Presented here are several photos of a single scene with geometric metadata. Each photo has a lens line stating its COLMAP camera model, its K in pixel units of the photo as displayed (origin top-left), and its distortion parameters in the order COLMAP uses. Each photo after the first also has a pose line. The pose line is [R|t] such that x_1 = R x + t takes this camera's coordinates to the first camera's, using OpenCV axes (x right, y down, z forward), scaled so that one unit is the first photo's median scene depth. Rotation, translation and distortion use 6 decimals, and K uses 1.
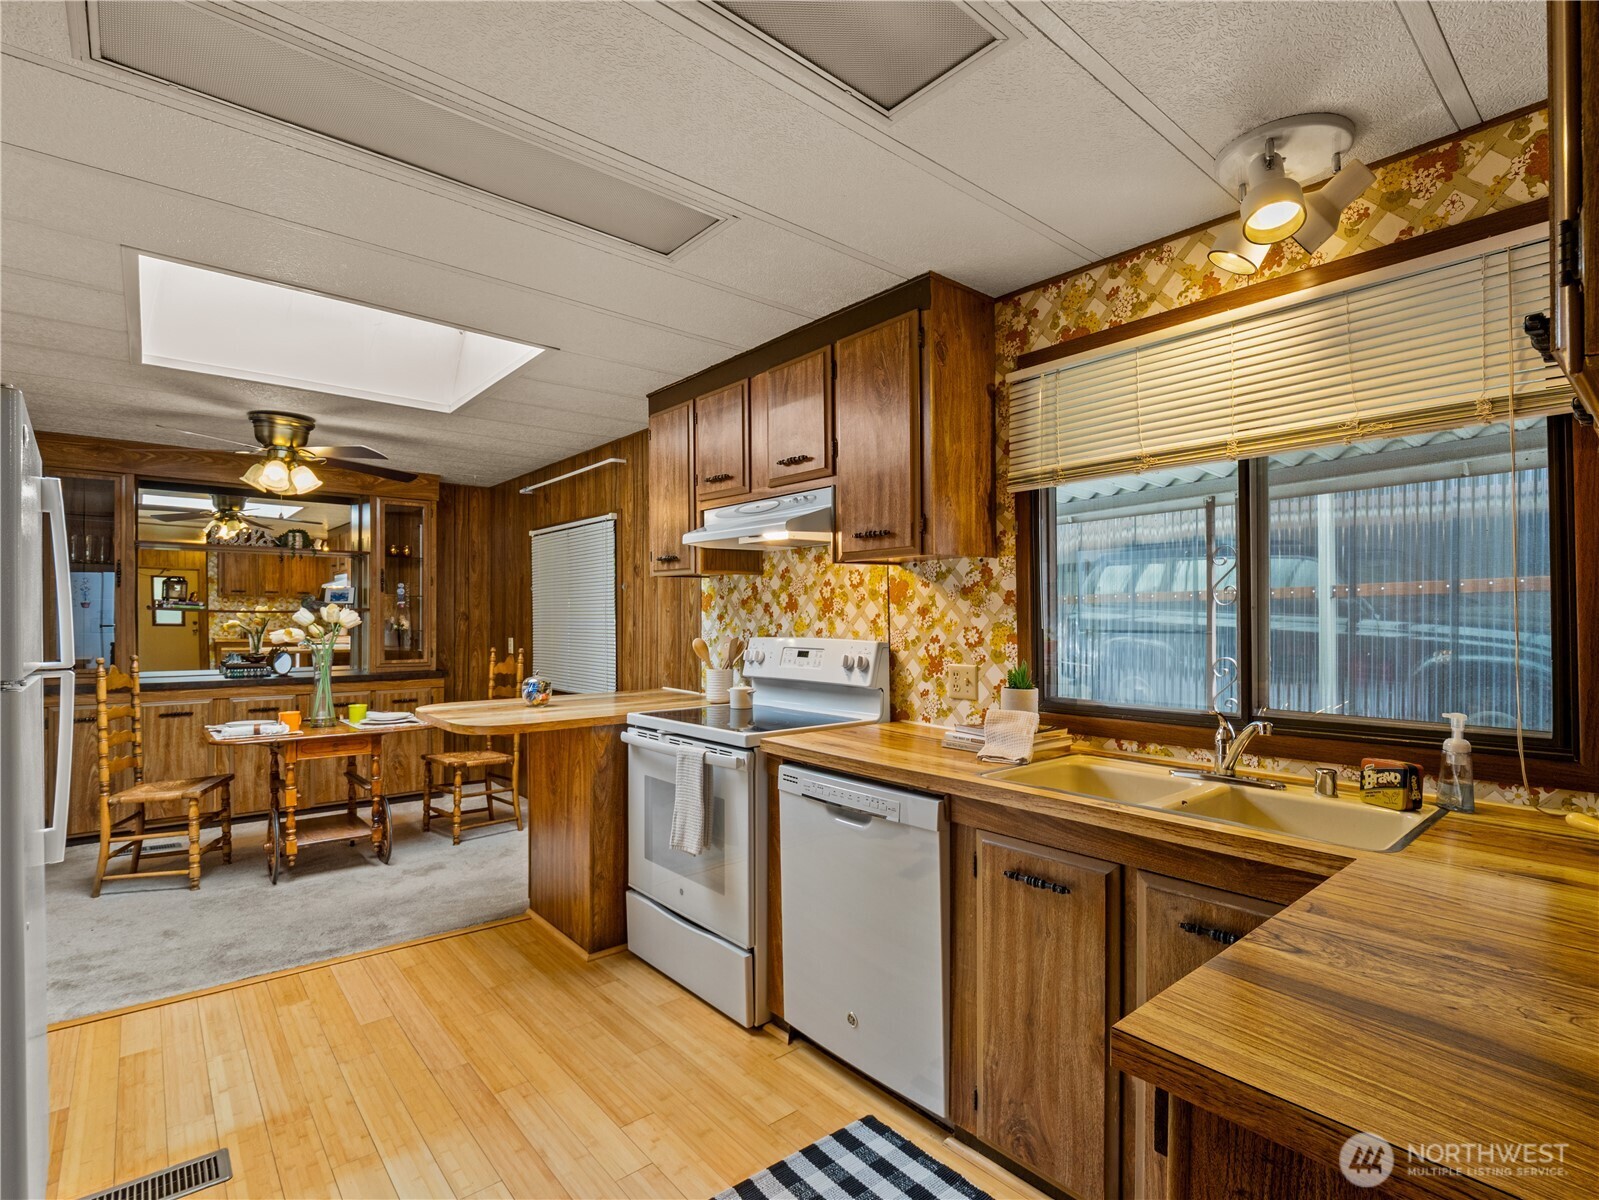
lens RADIAL K [[778.0, 0, 800.5], [0, 778.0, 611.1], [0, 0, 1]] dist [-0.010255, -0.005363]
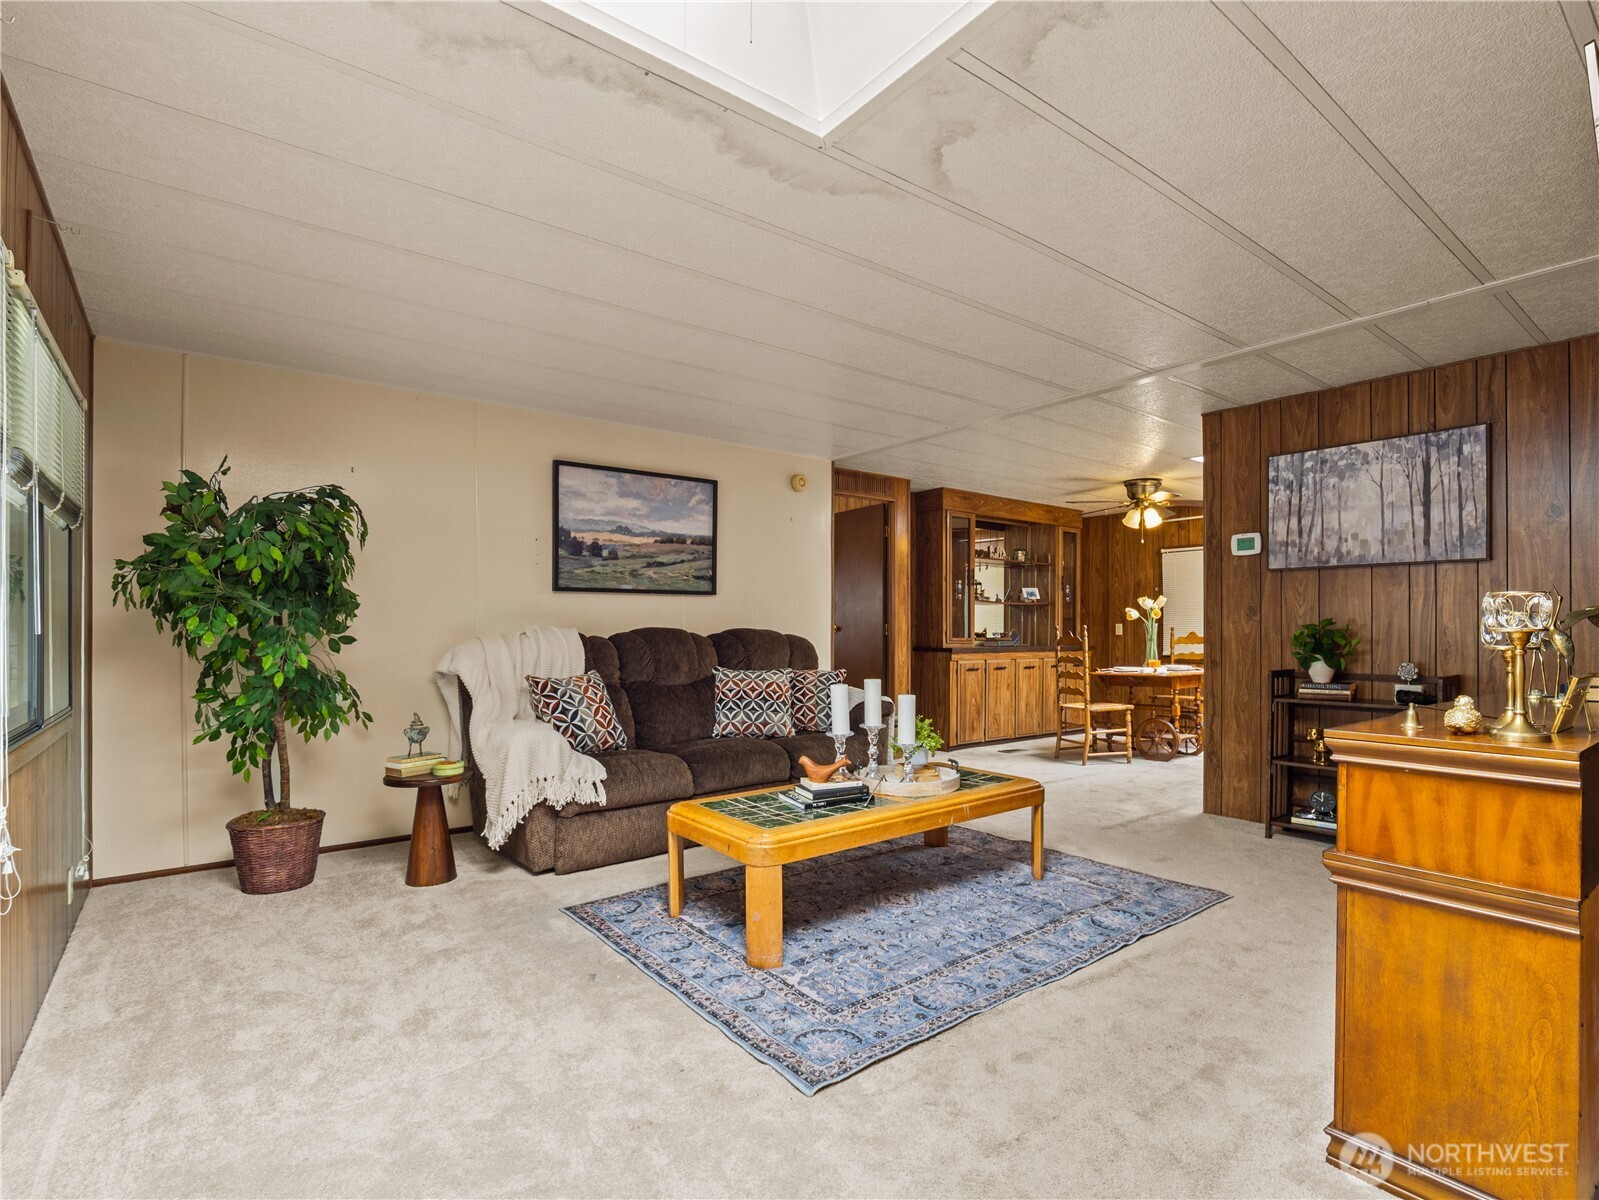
lens RADIAL K [[778.0, 0, 807.3], [0, 778.0, 622.0], [0, 0, 1]] dist [-0.010255, -0.005363]
pose [[0.998339, -0.000393, -0.057612, -1.576554], [0.000197, 0.999994, -0.003402, 0.065161], [0.057613, 0.003385, 0.998333, -0.835043]]
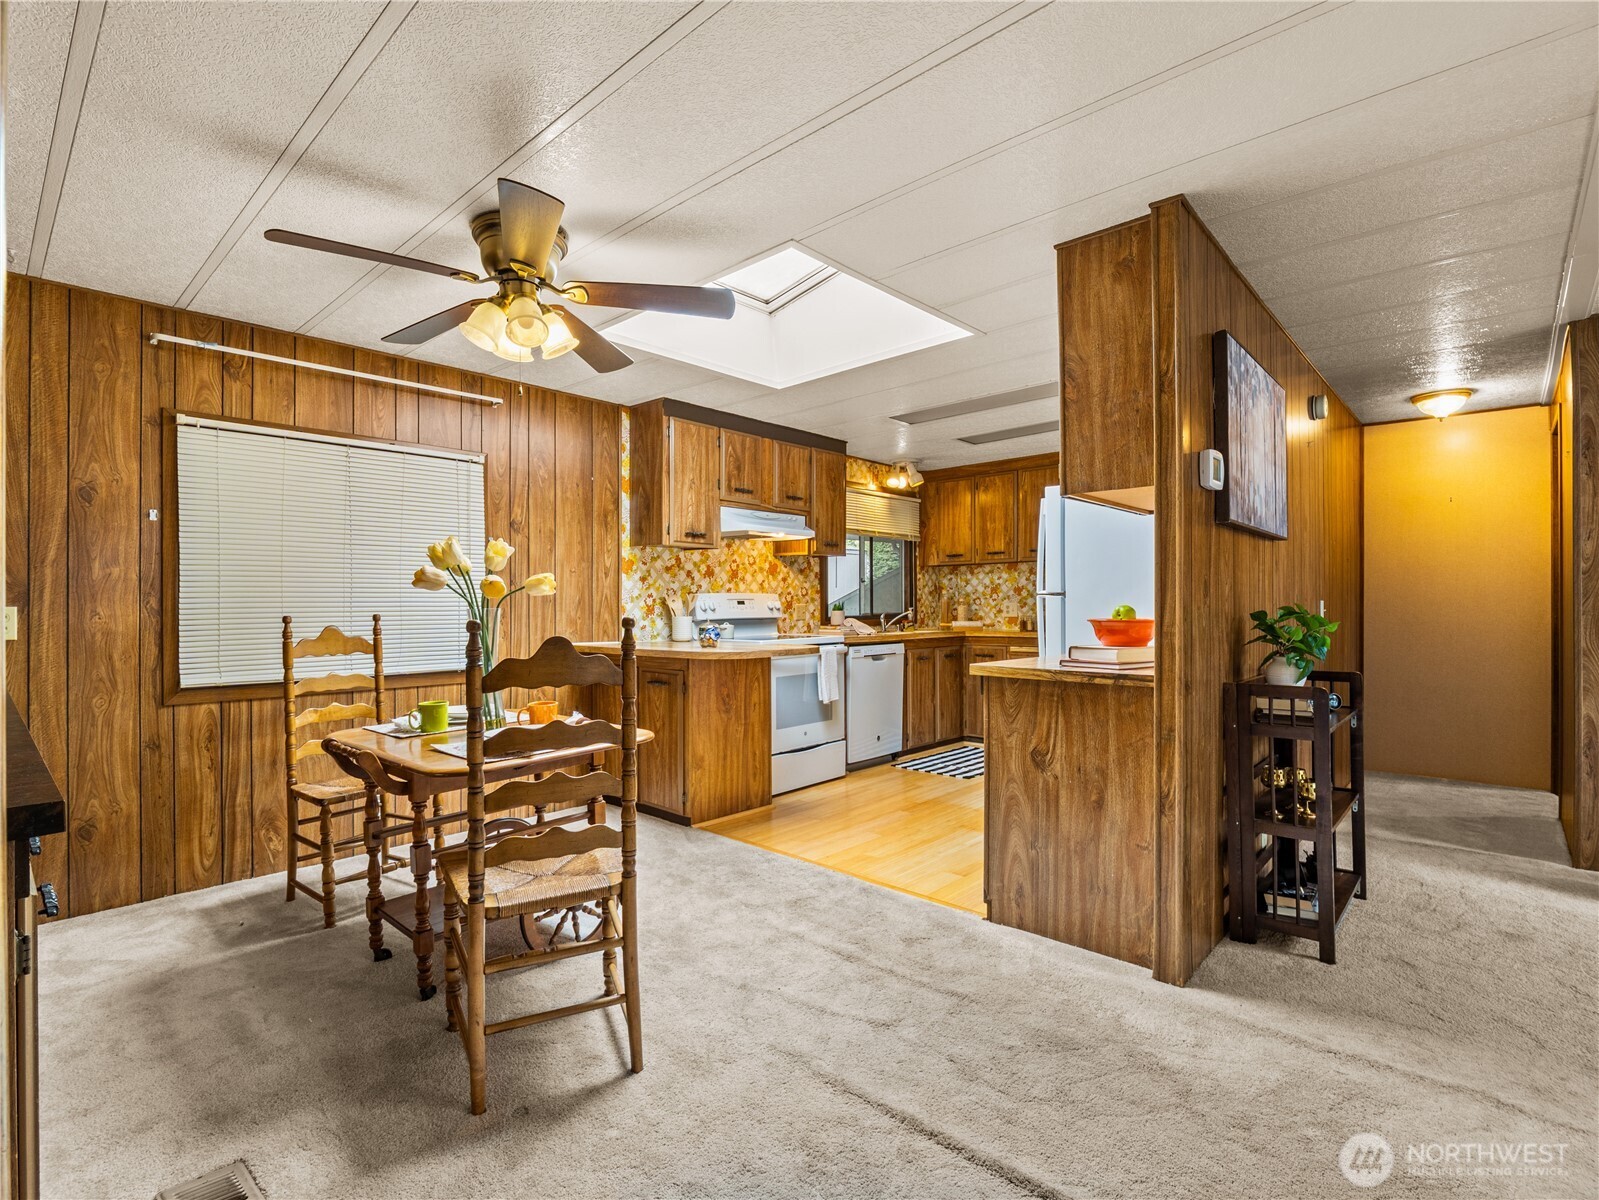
lens RADIAL K [[778.0, 0, 797.2], [0, 778.0, 600.0], [0, 0, 1]] dist [-0.010255, -0.005363]
pose [[-0.129199, 0.007840, 0.991588, -1.630436], [-0.000679, 0.999968, -0.007995, 0.060974], [-0.991618, -0.001706, -0.129189, 1.066970]]
